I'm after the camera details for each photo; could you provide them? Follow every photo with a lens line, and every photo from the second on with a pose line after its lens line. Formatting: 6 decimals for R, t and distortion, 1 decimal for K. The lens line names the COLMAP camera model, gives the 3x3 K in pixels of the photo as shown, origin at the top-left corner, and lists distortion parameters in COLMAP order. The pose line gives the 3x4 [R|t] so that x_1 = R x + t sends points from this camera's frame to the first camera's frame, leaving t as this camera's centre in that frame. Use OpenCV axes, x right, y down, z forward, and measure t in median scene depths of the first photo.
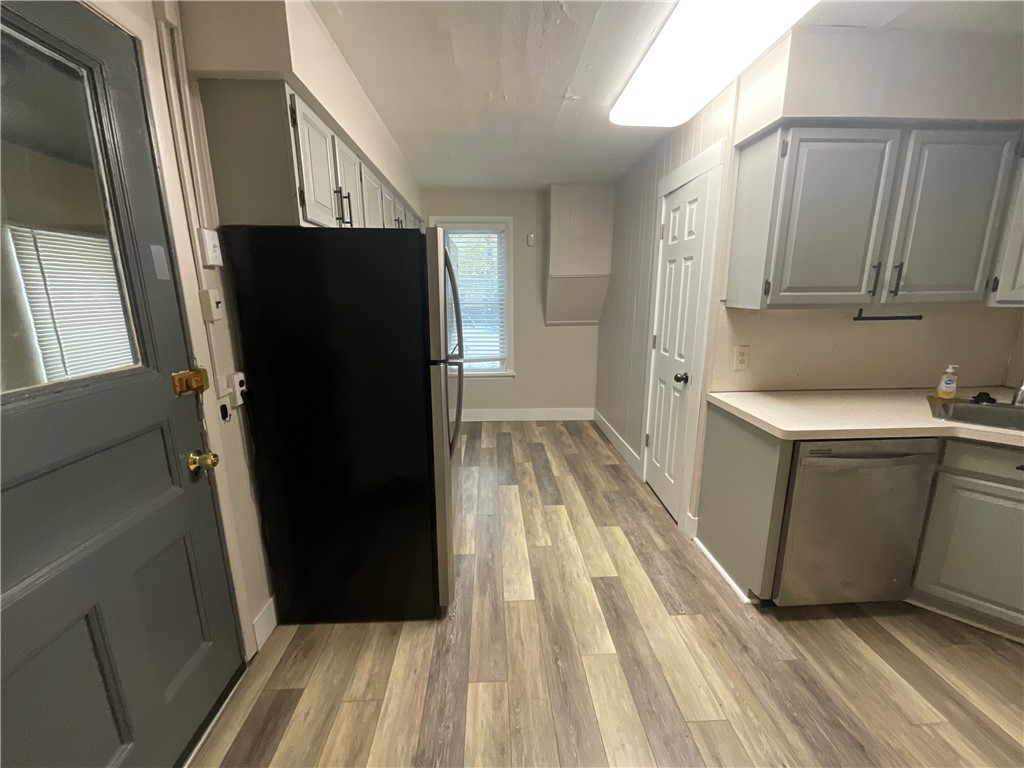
lens RADIAL K [[415.6, 0, 510.3], [0, 415.6, 384.8], [0, 0, 1]] dist [-0.000982, 0.000243]
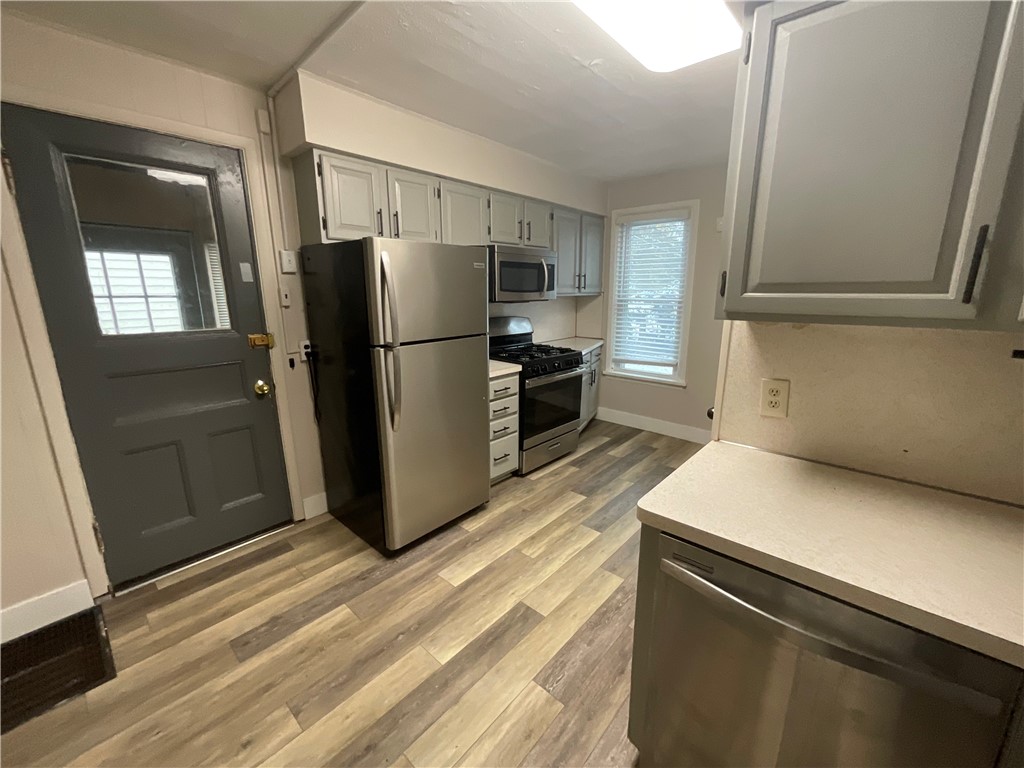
lens RADIAL K [[415.6, 0, 515.0], [0, 415.6, 384.2], [0, 0, 1]] dist [-0.000982, 0.000243]
pose [[0.709701, 0.162472, -0.685512, 0.954894], [-0.155118, 0.985202, 0.072909, -0.095501], [0.687214, 0.054592, 0.724401, 0.390502]]
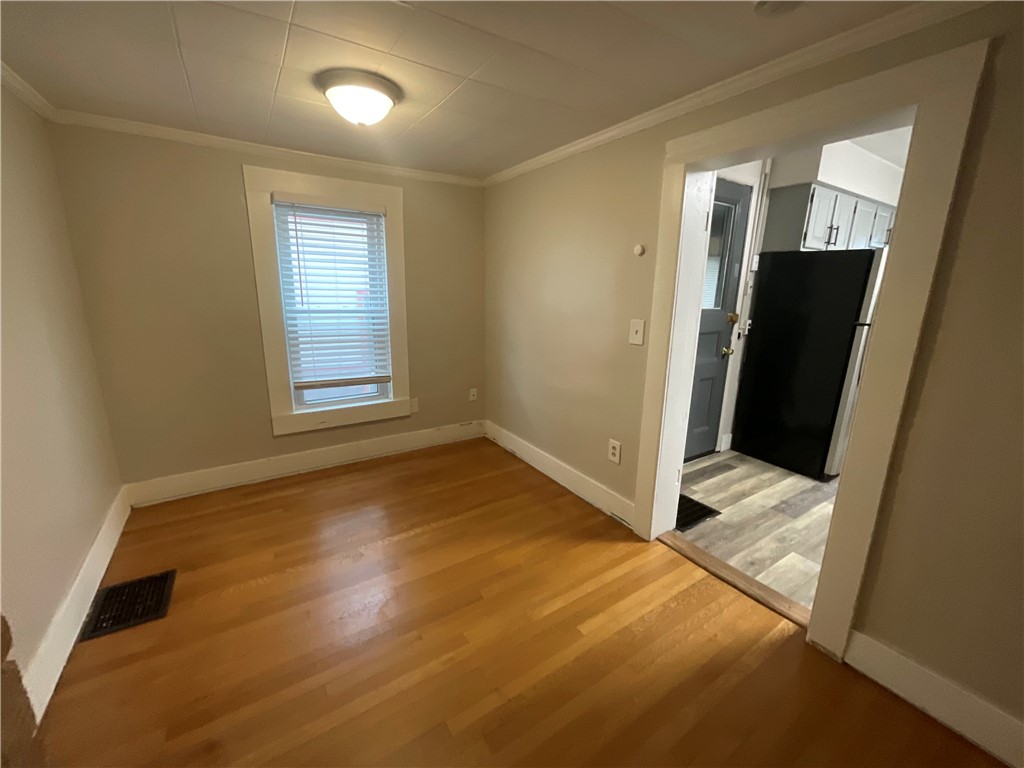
lens RADIAL K [[415.6, 0, 513.5], [0, 415.6, 388.1], [0, 0, 1]] dist [-0.000982, 0.000243]
pose [[0.503440, 0.221018, -0.835284, 0.581649], [-0.212324, 0.968733, 0.128358, 0.281606], [0.837536, 0.112730, 0.534626, -1.086353]]
